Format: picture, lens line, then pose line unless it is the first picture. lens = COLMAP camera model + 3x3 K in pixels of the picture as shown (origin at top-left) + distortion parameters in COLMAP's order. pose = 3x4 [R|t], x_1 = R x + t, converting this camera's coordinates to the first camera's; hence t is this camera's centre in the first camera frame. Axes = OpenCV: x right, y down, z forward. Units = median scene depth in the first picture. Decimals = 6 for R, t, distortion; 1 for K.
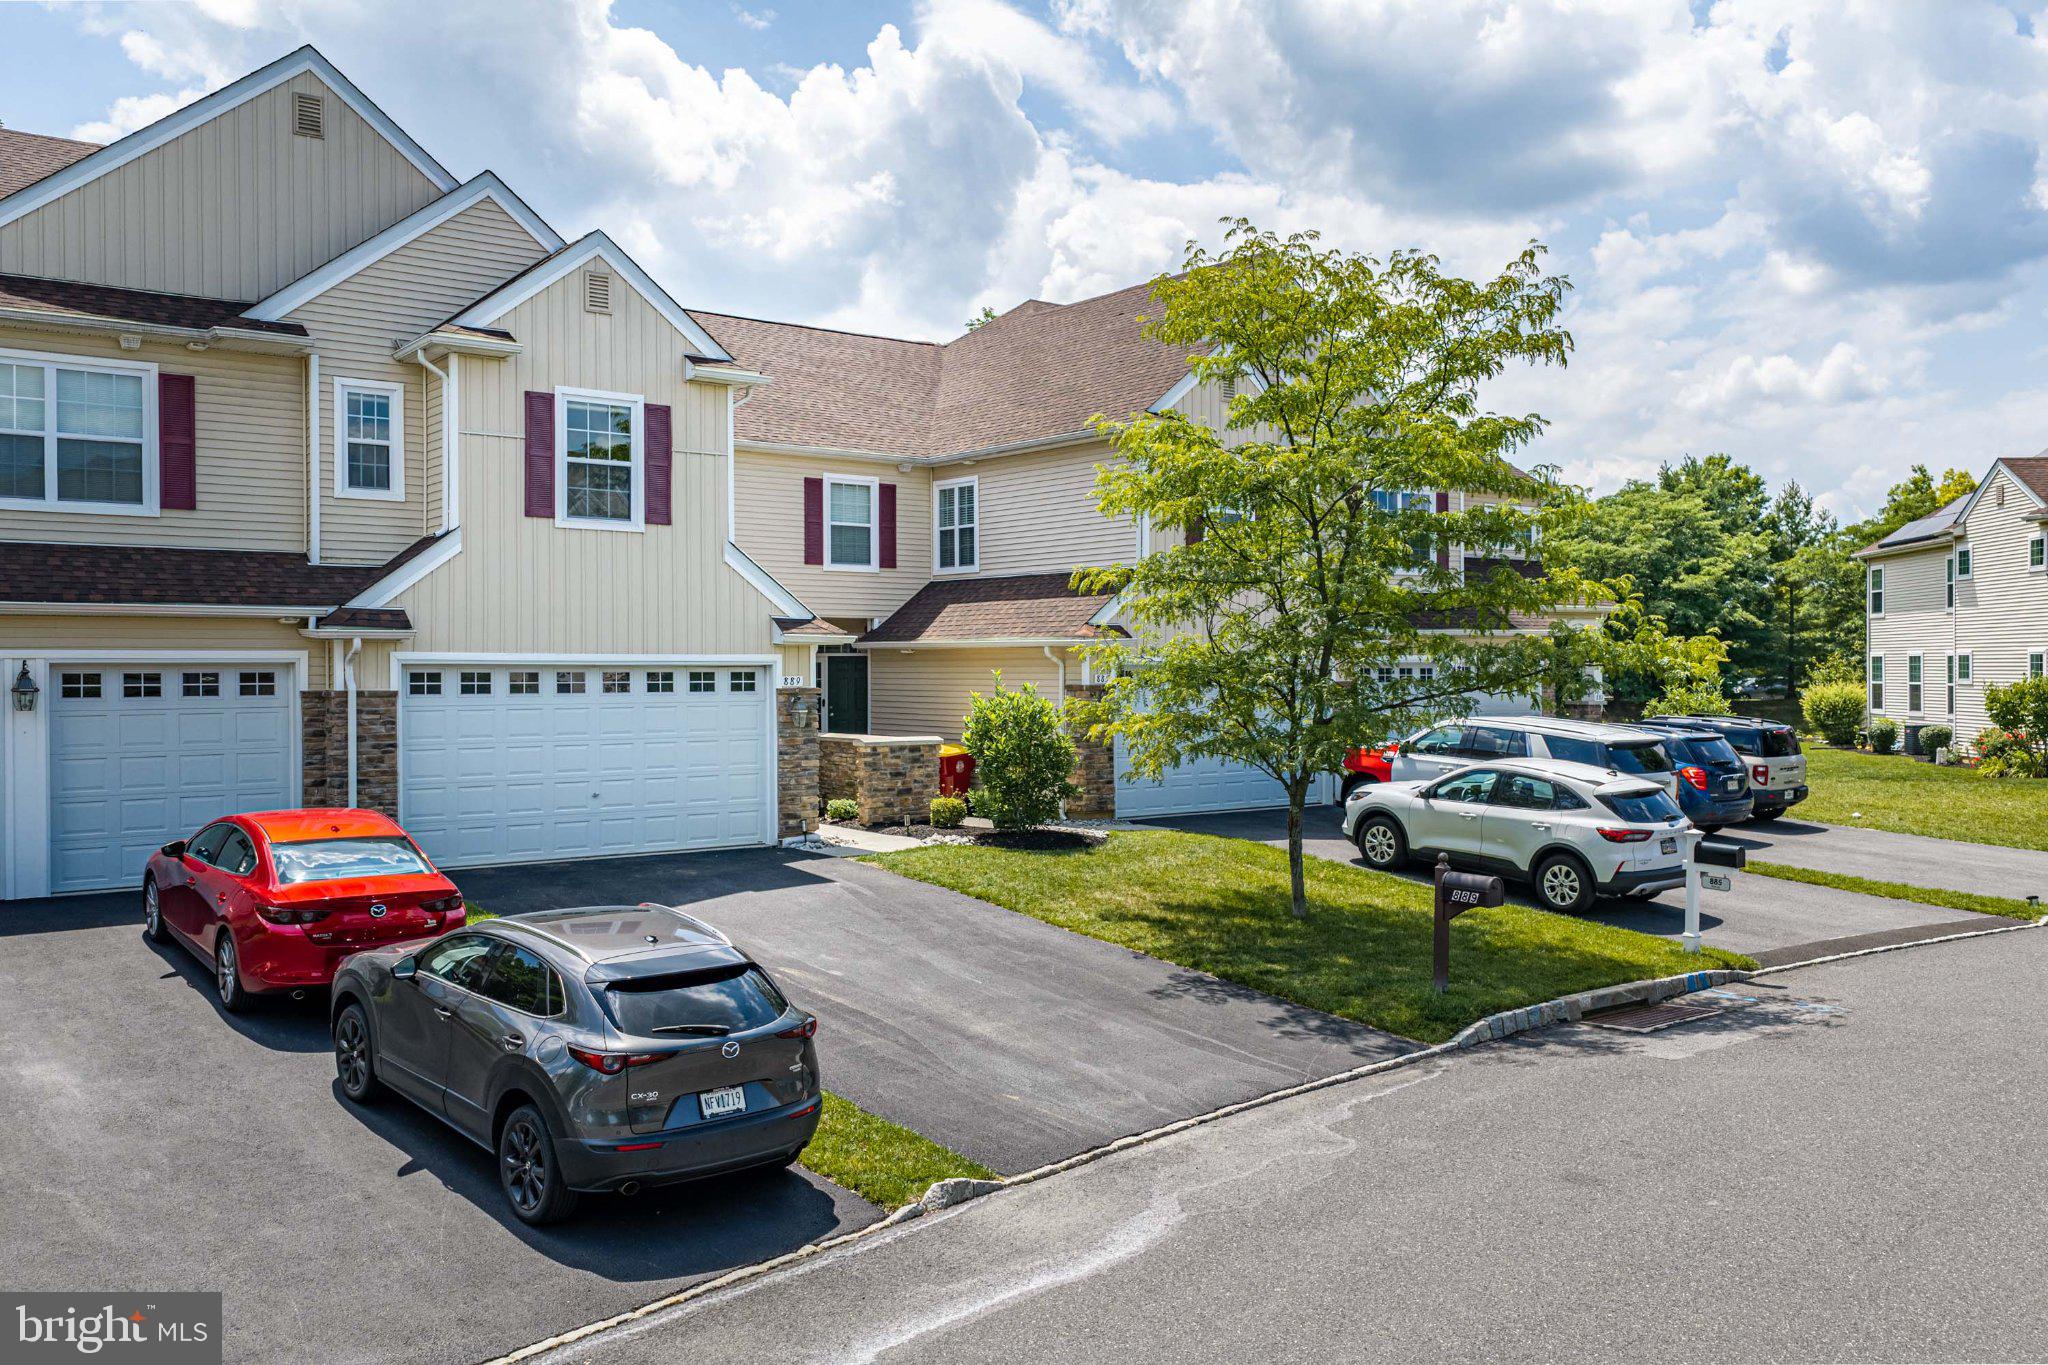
lens RADIAL K [[1709.3, 0, 1048.4], [0, 1709.3, 689.1], [0, 0, 1]] dist [0.004074, -0.008301]
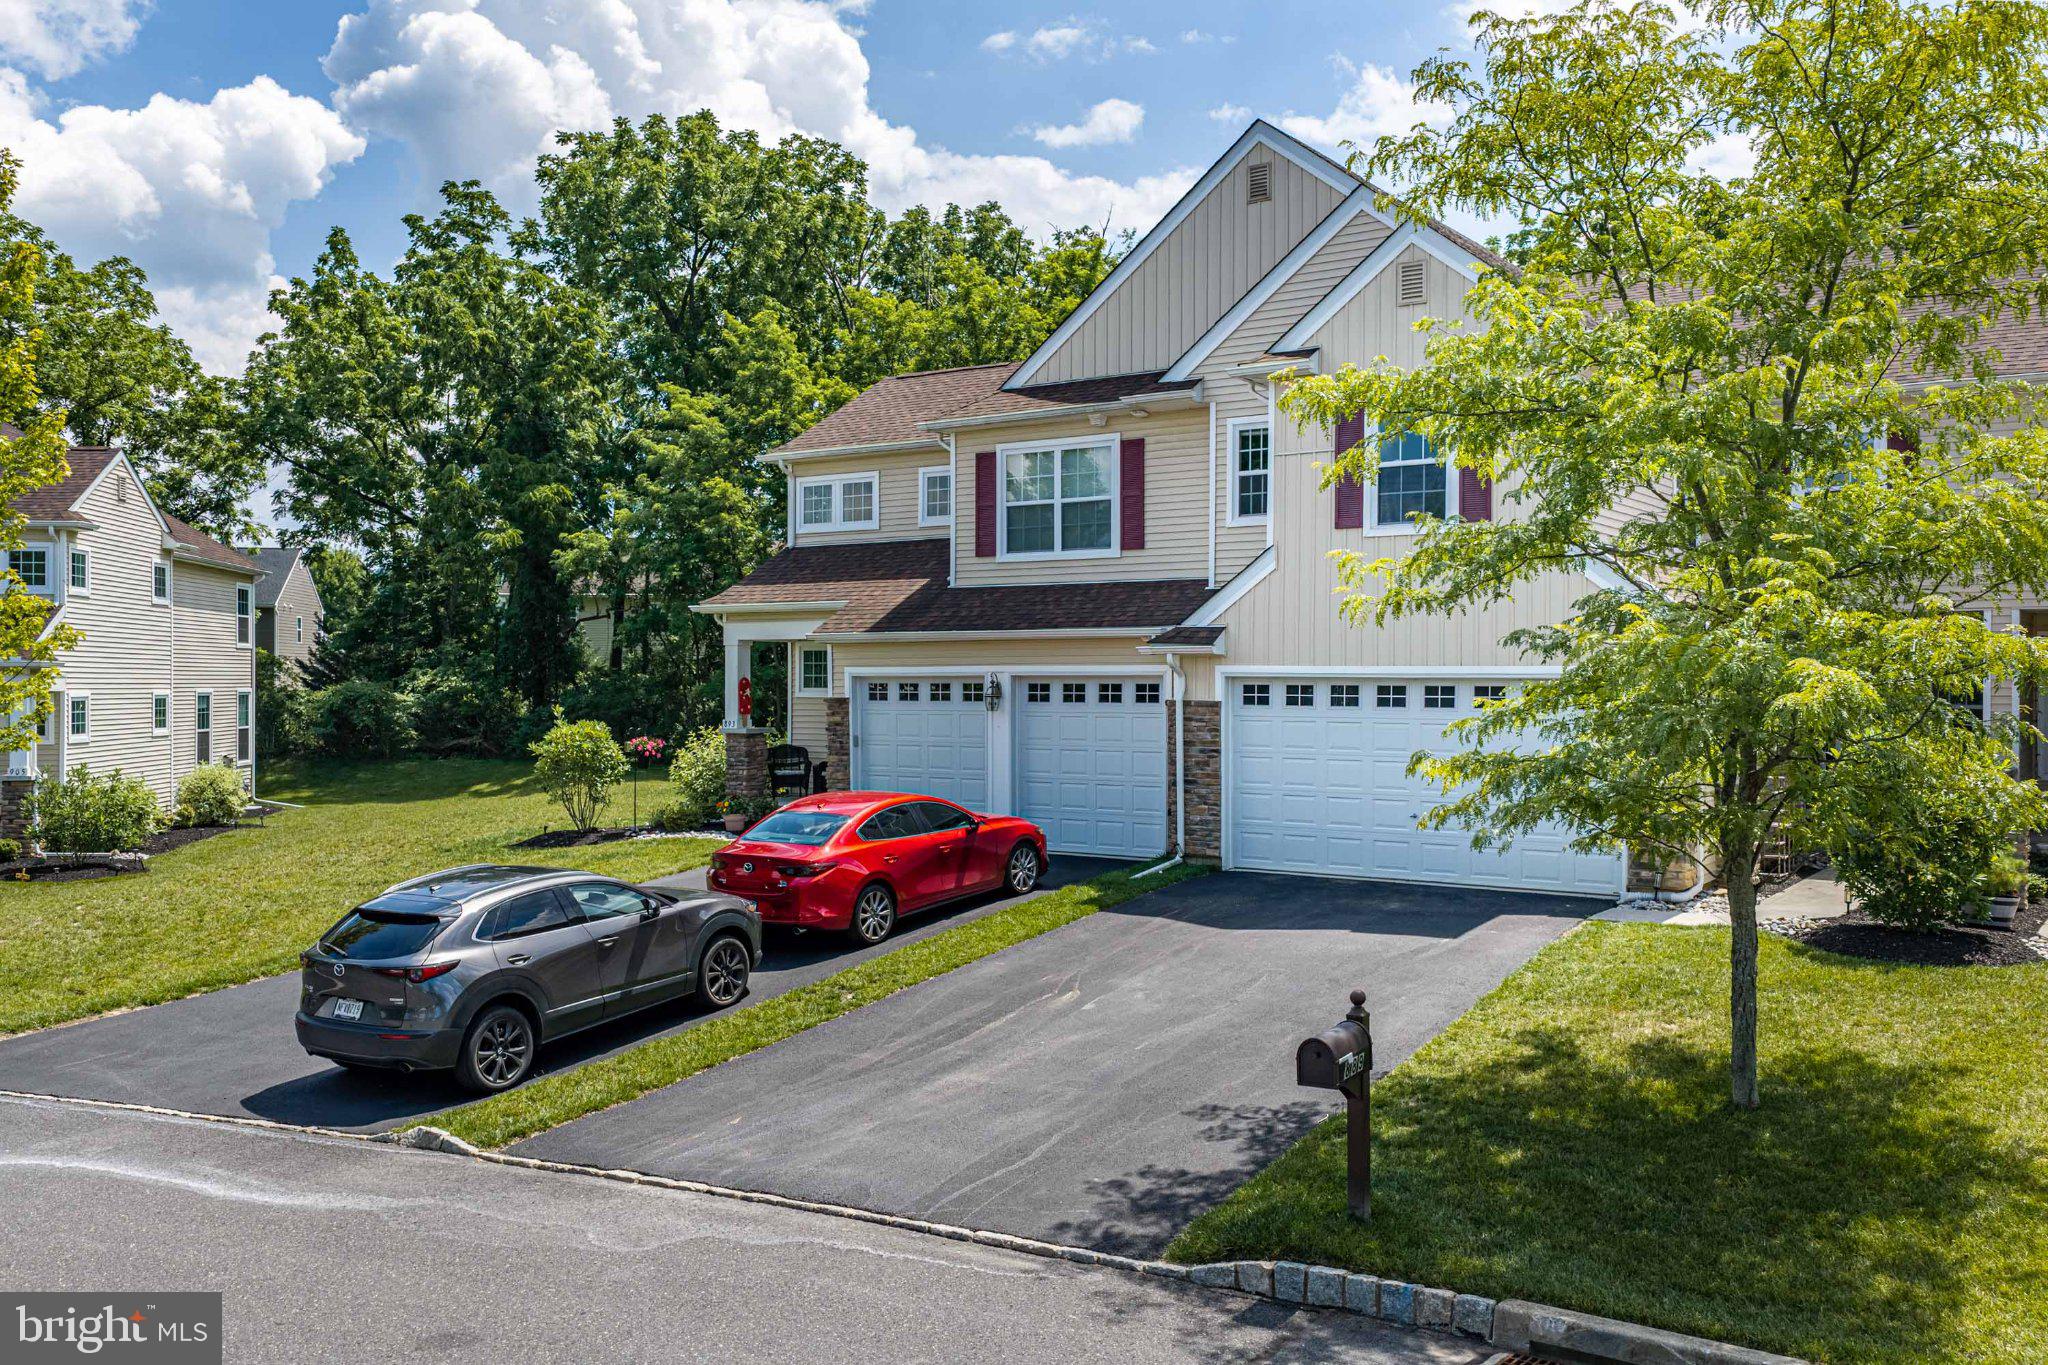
lens RADIAL K [[1693.4, 0, 1024.0], [0, 1693.4, 682.5], [0, 0, 1]] dist [0.039222, -0.088770]
pose [[0.292076, 0.003451, -0.956389, 0.623576], [-0.016249, 0.999867, -0.001354, -0.007474], [0.956257, 0.015936, 0.292093, 0.571320]]
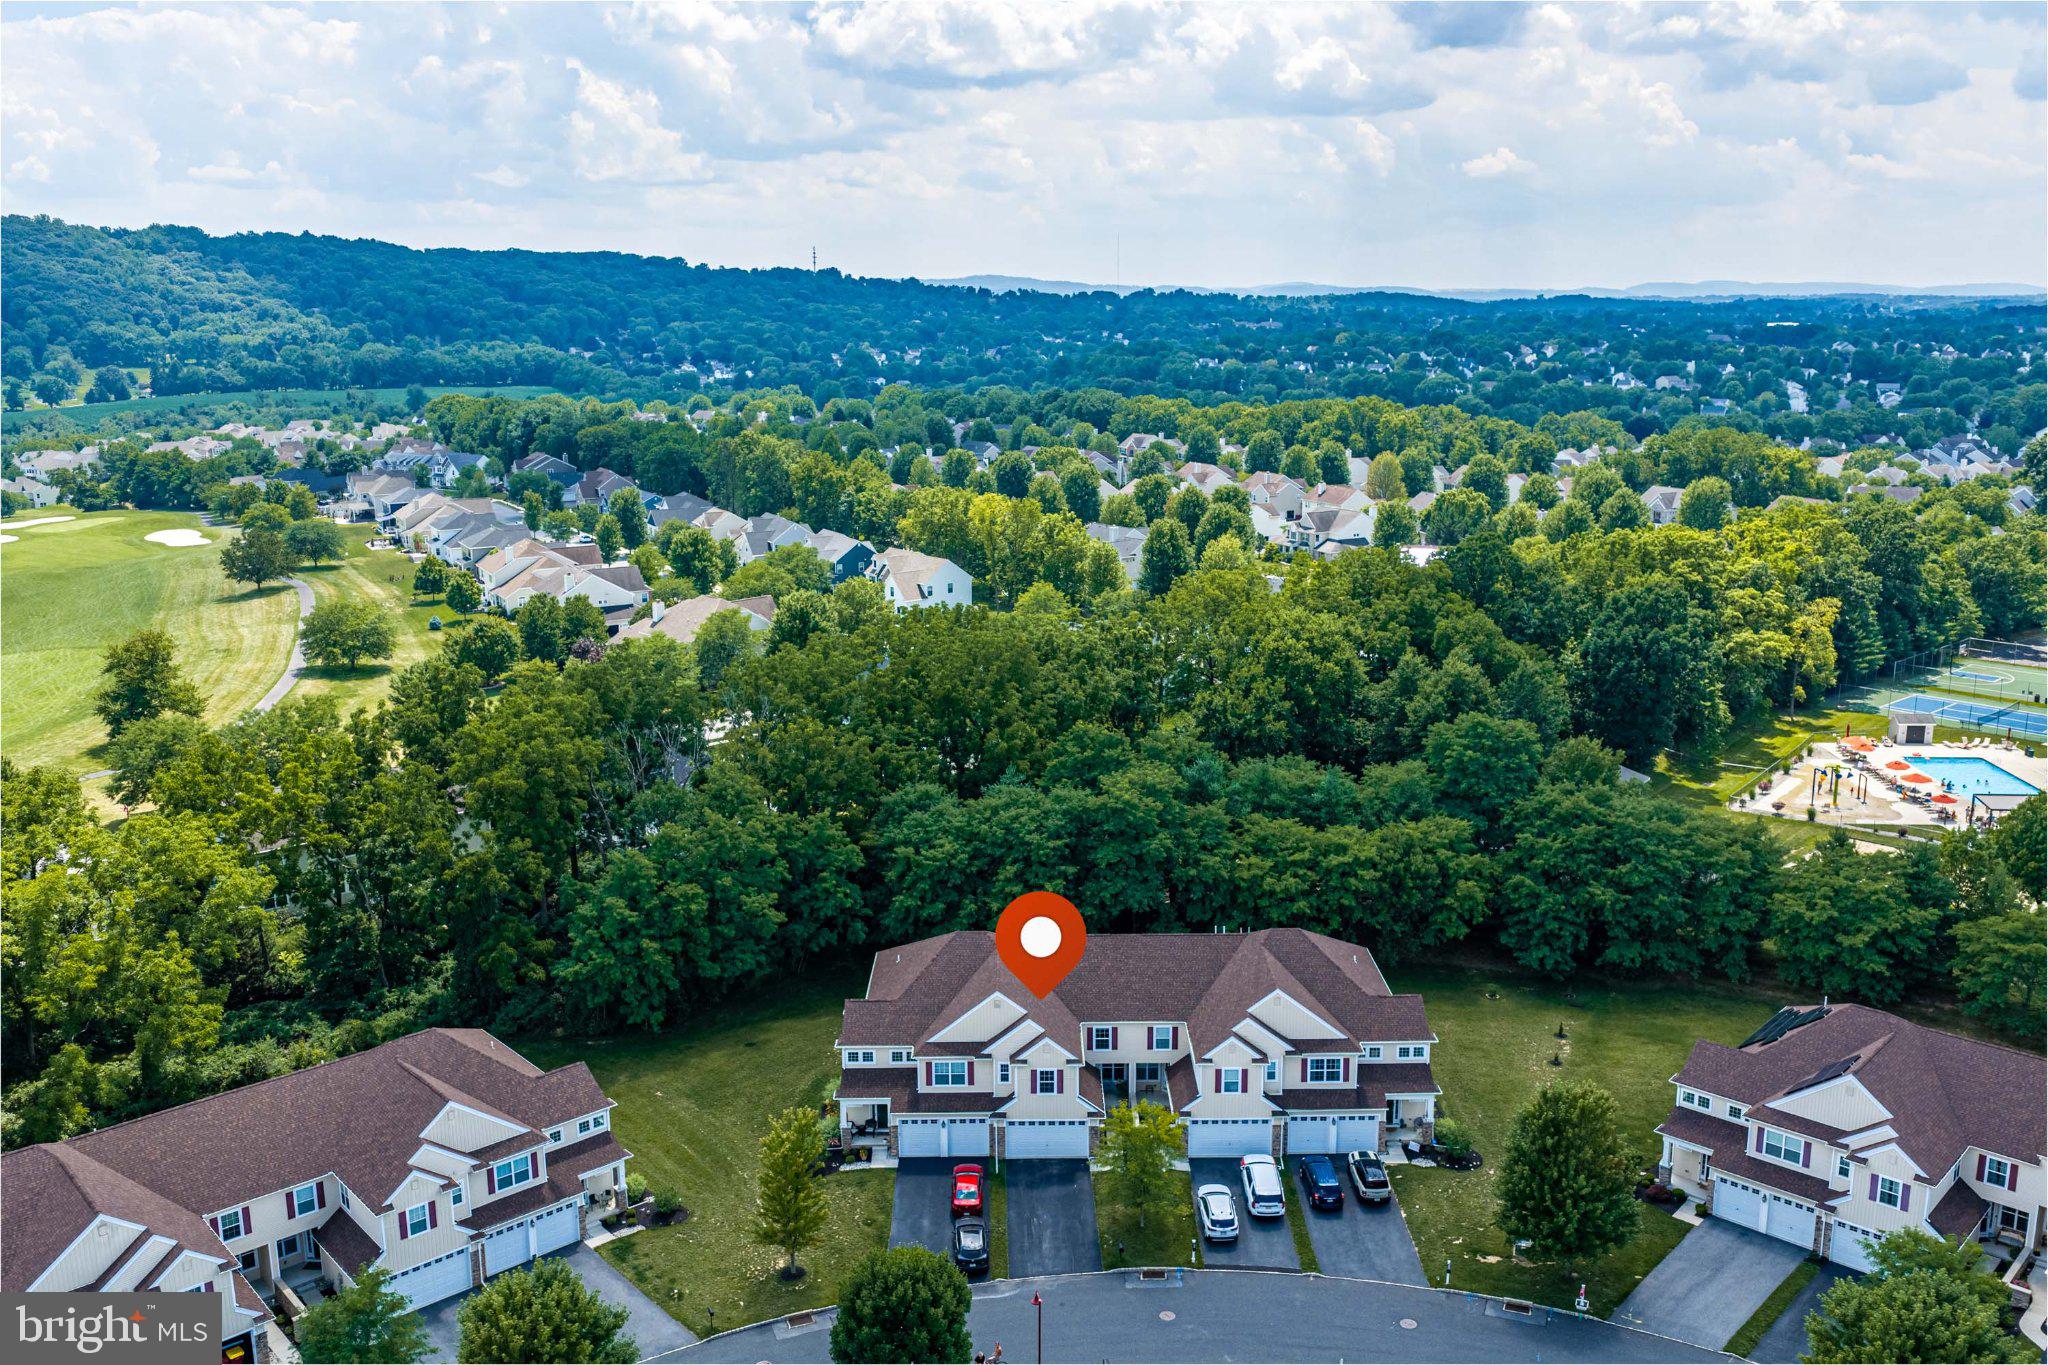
lens RADIAL K [[1700.3, 0, 1024.0], [0, 1700.3, 682.5], [0, 0, 1]] dist [0.018786, -0.023818]
pose [[0.785812, 0.132082, -0.604197, 2.624159], [-0.001908, 0.977442, 0.211195, -2.424658], [0.618463, -0.164806, 0.768338, -2.726263]]
